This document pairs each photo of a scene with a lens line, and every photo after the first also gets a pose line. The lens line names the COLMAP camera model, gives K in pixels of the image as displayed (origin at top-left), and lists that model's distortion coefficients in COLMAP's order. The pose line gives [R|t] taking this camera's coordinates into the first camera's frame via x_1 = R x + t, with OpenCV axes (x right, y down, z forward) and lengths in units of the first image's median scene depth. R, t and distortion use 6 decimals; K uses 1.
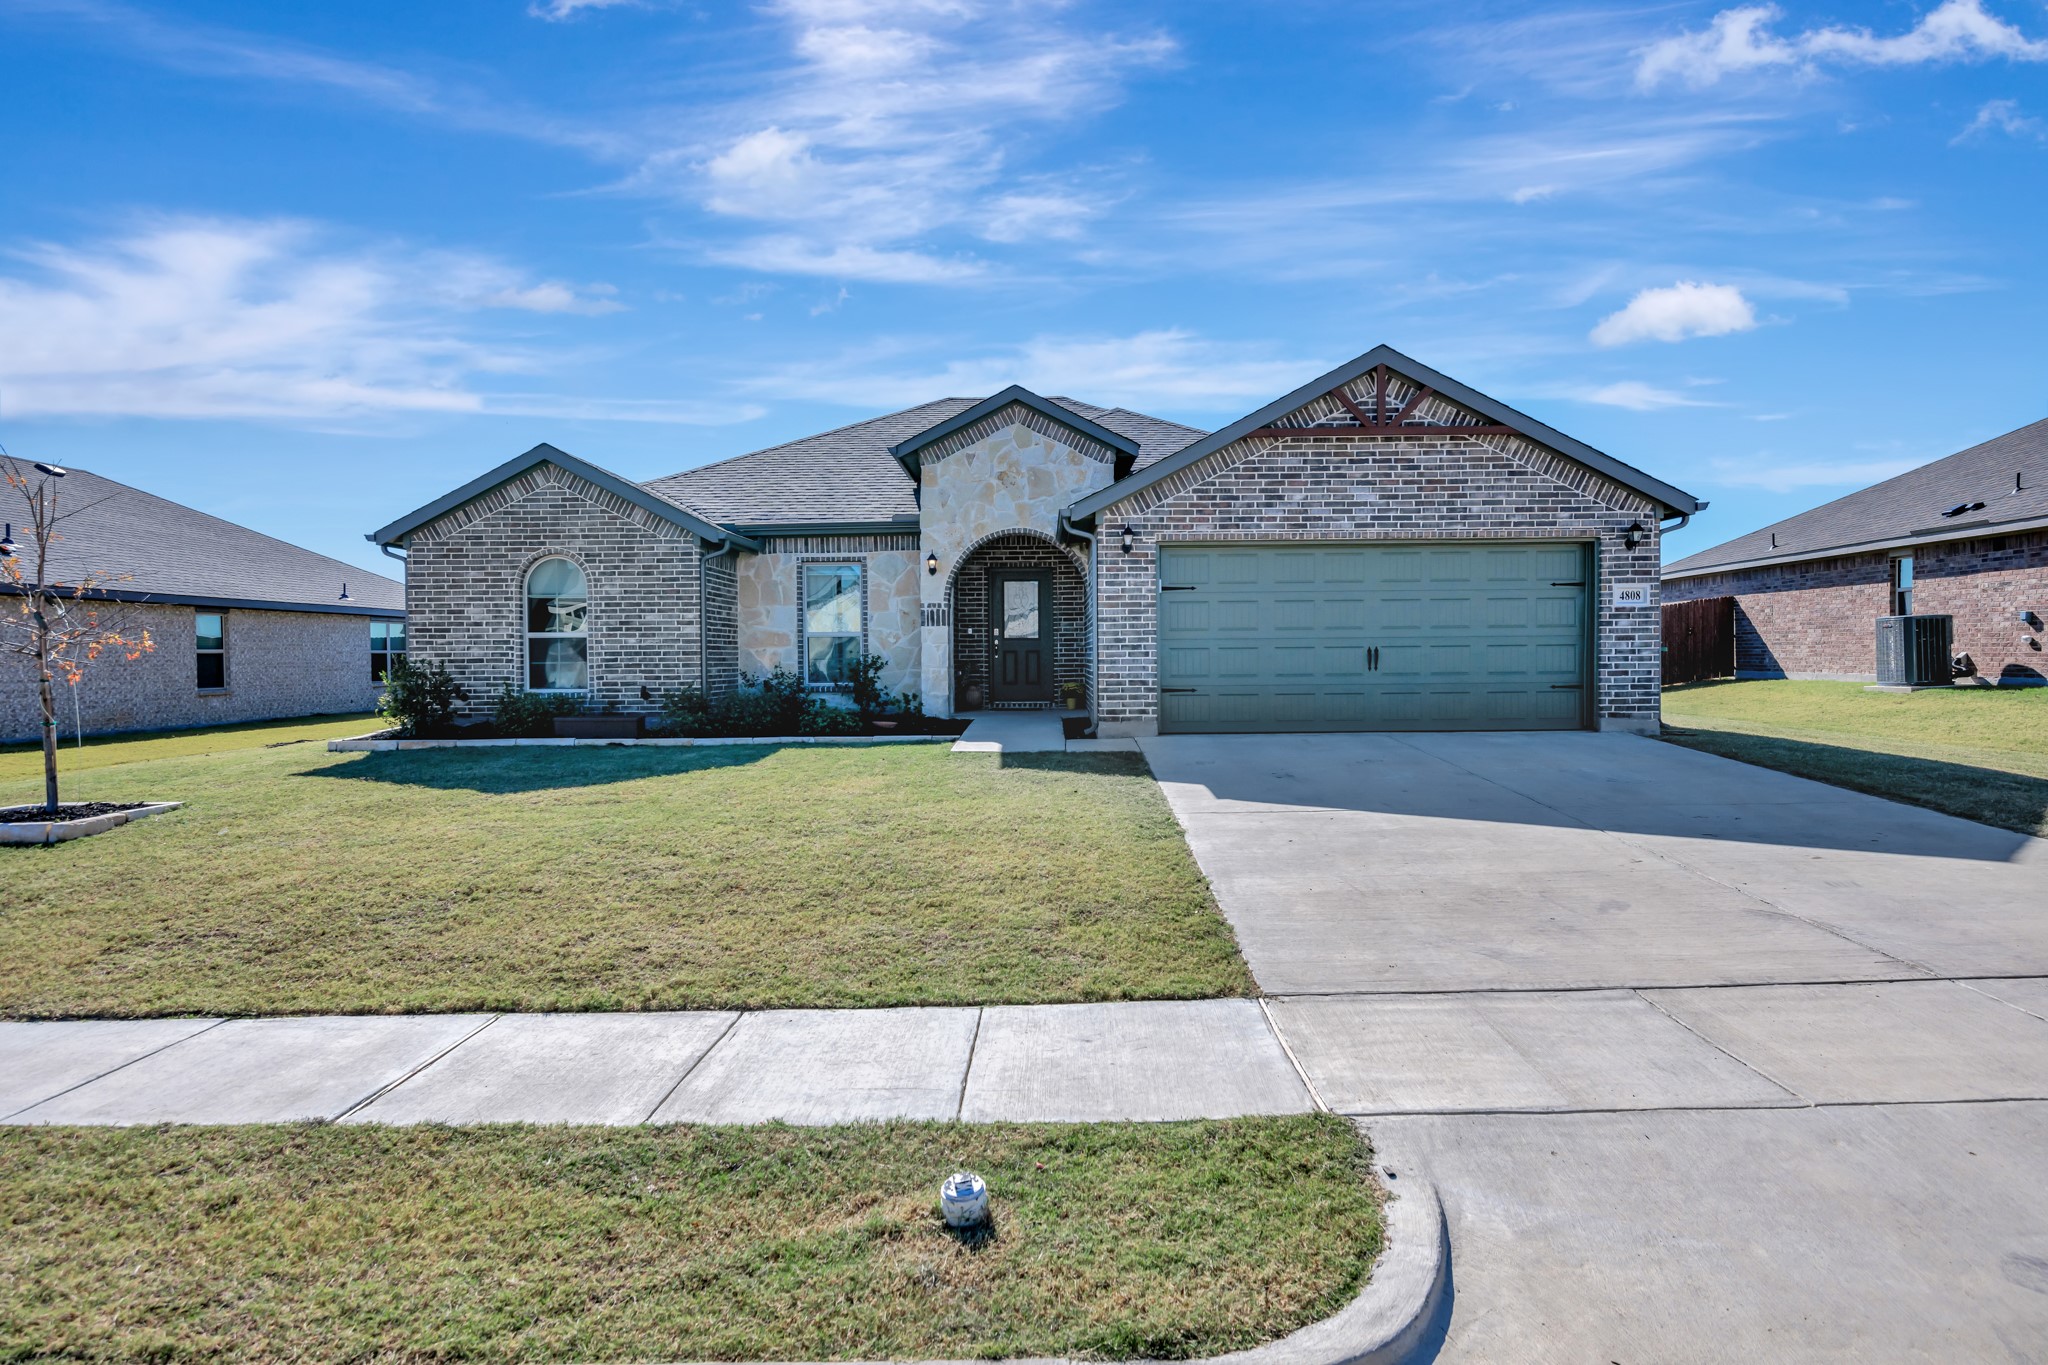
lens RADIAL K [[1232.0, 0, 1024.0], [0, 1232.0, 682.5], [0, 0, 1]] dist [0.001310, 0.000926]
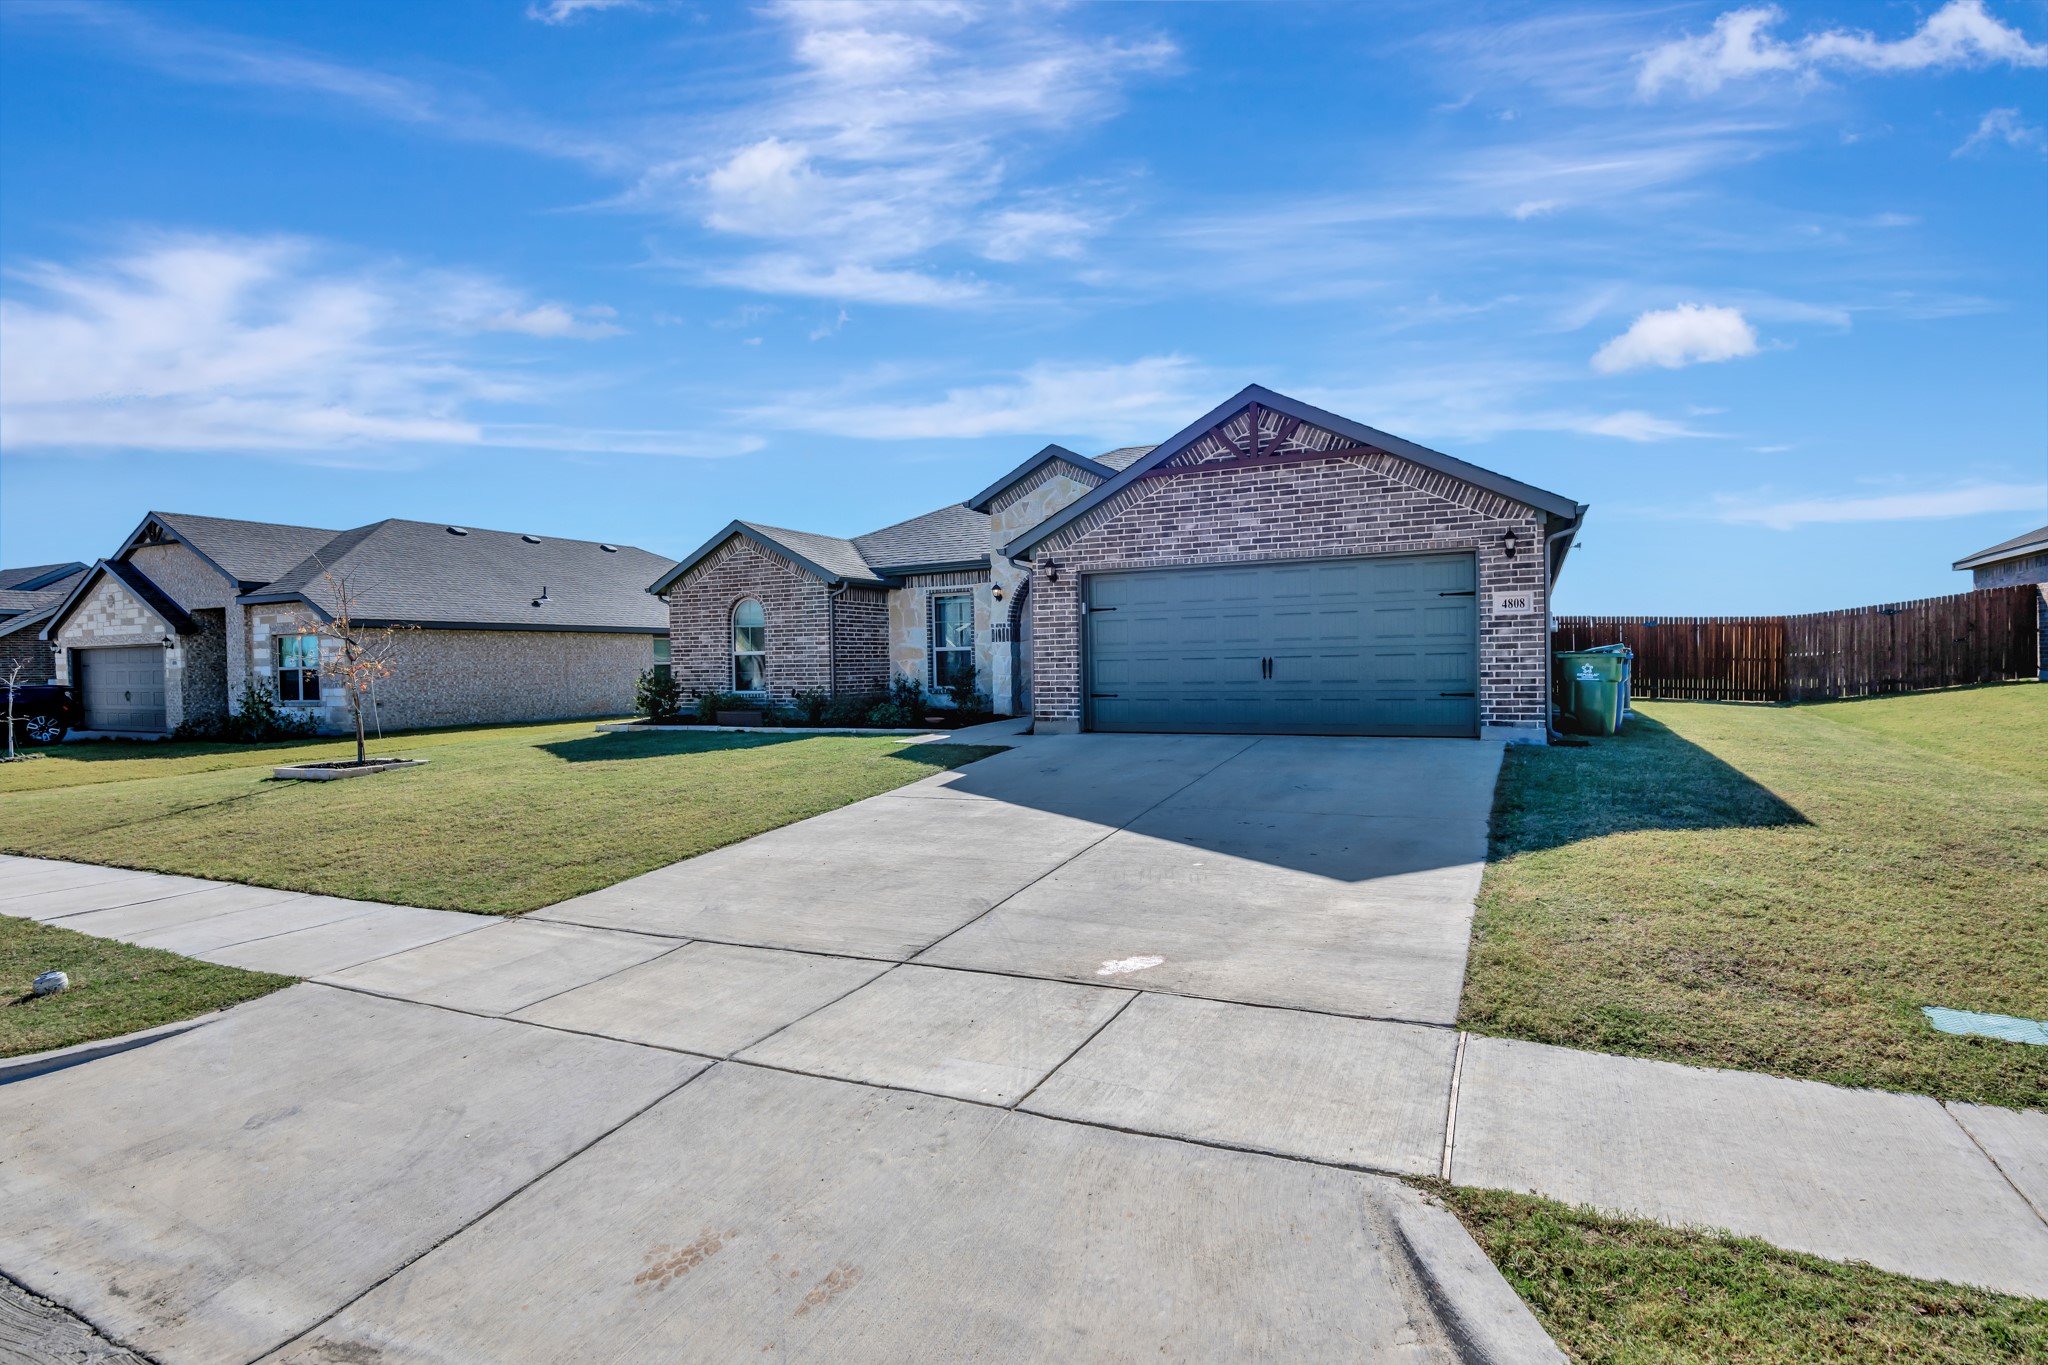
lens RADIAL K [[1047.5, 0, 1024.0], [0, 1047.5, 682.5], [0, 0, 1]] dist [-0.003930, -0.001058]
pose [[0.892894, 0.001011, -0.450265, 0.520307], [0.001362, 0.999987, 0.004946, -0.011544], [0.450264, -0.005030, 0.892881, 0.068105]]
